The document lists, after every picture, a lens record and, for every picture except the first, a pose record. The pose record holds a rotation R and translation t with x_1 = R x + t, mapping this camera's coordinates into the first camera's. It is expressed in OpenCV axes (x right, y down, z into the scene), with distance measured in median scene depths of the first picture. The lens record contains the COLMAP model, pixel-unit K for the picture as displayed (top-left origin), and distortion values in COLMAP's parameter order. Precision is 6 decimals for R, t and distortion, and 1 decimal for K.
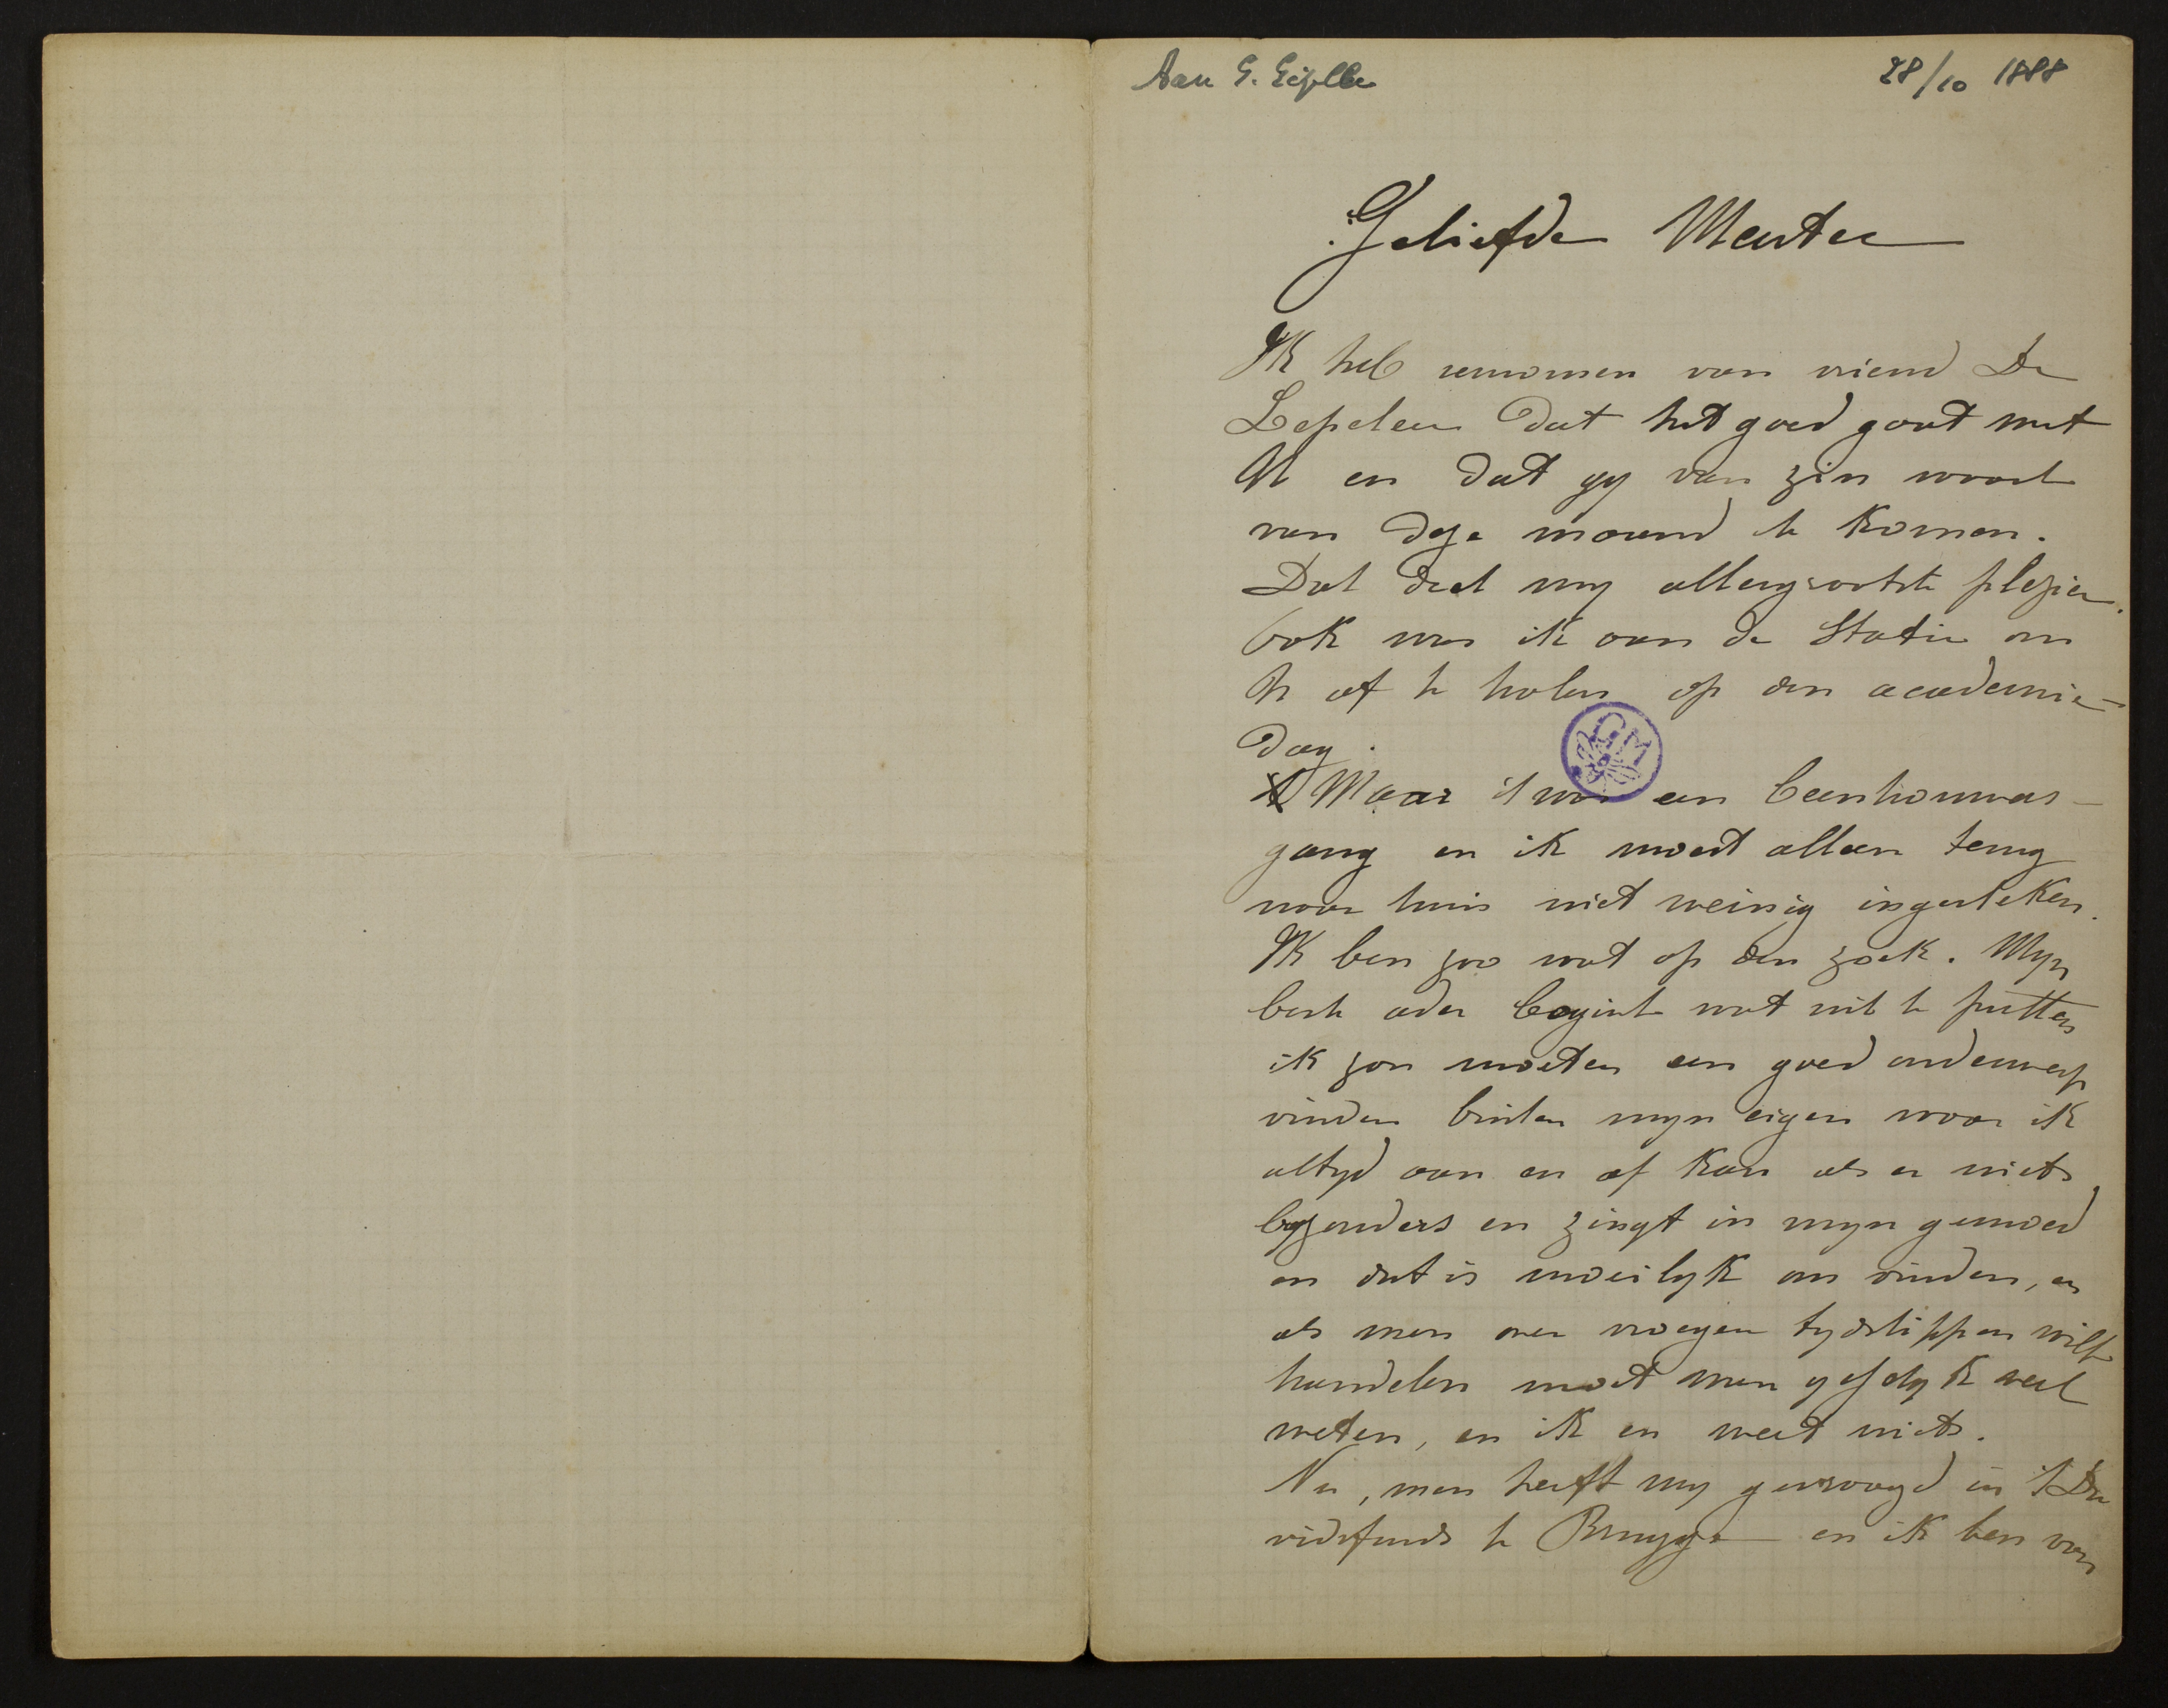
lens RADIAL K [[6457.7, 0, 1084.0], [0, 6457.7, 854.0], [0, 0, 1]] dist [0.042233, -0.439431]
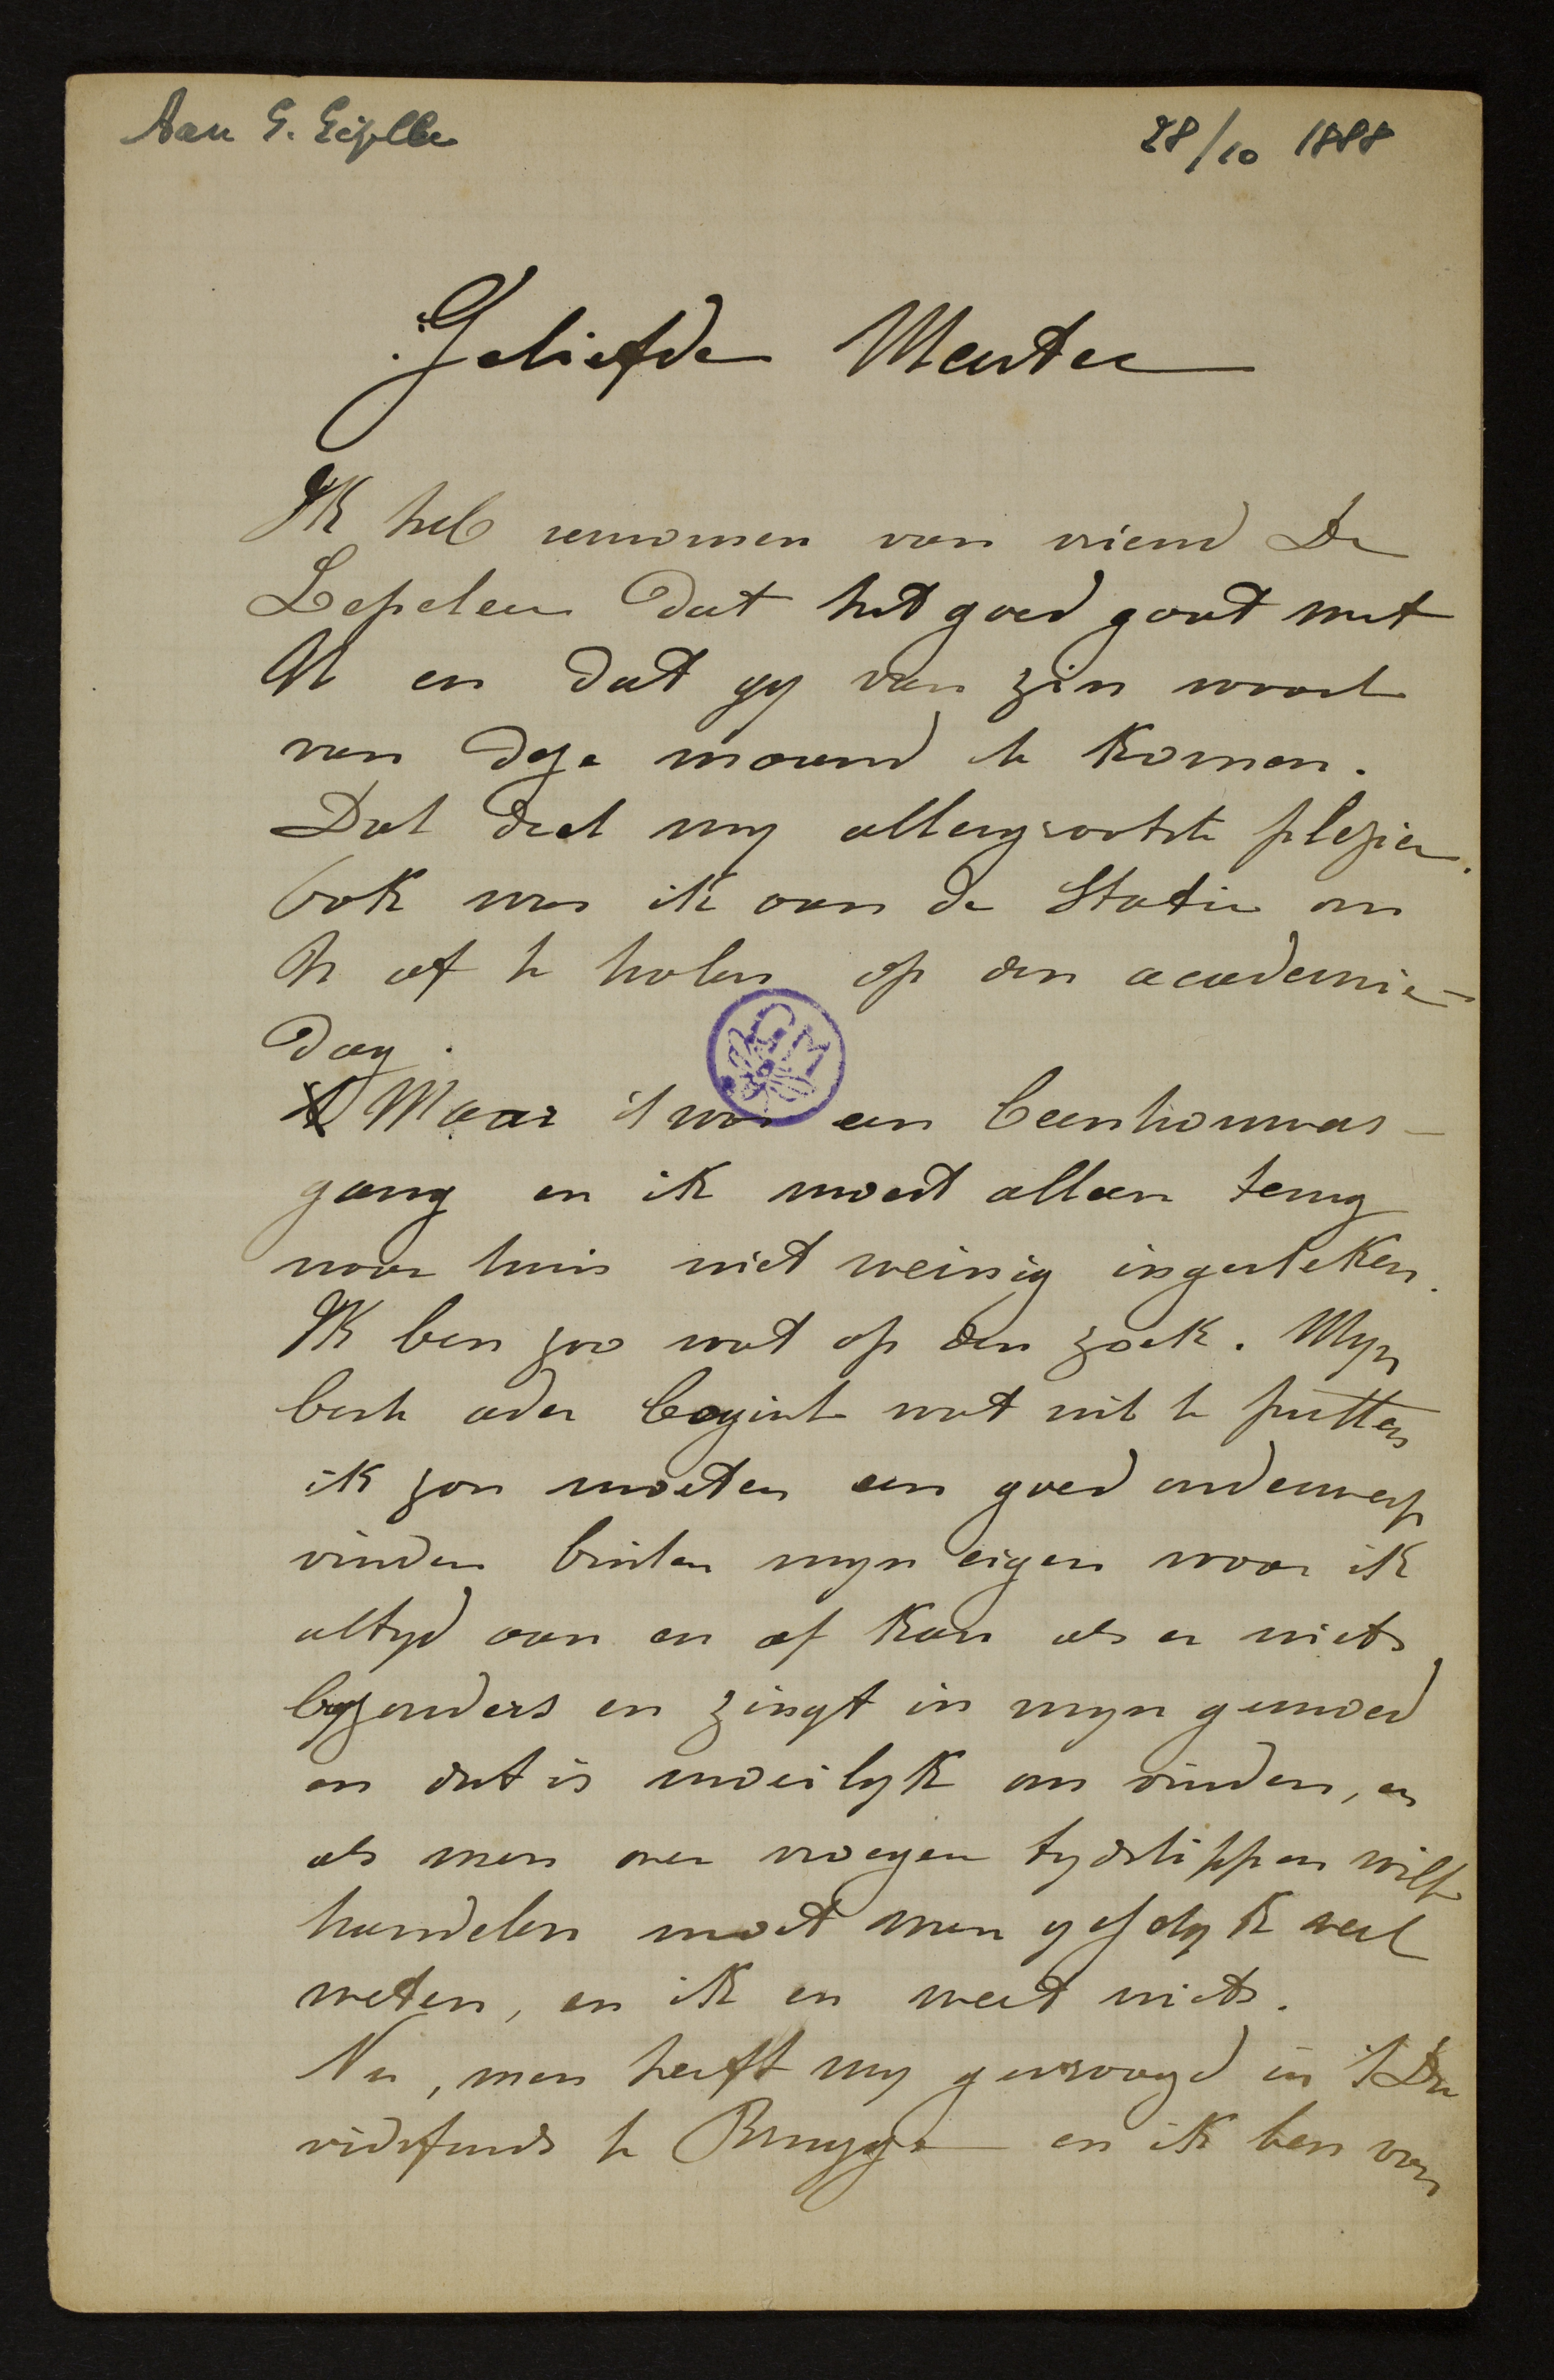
lens RADIAL K [[7253.8, 0, 777.0], [0, 7253.8, 1190.0], [0, 0, 1]] dist [0.007969, -0.085857]
pose [[0.995397, 0.004760, 0.095723, 0.003256], [-0.005654, 0.999943, 0.009074, -0.008274], [-0.095674, -0.009573, 0.995367, 0.183741]]
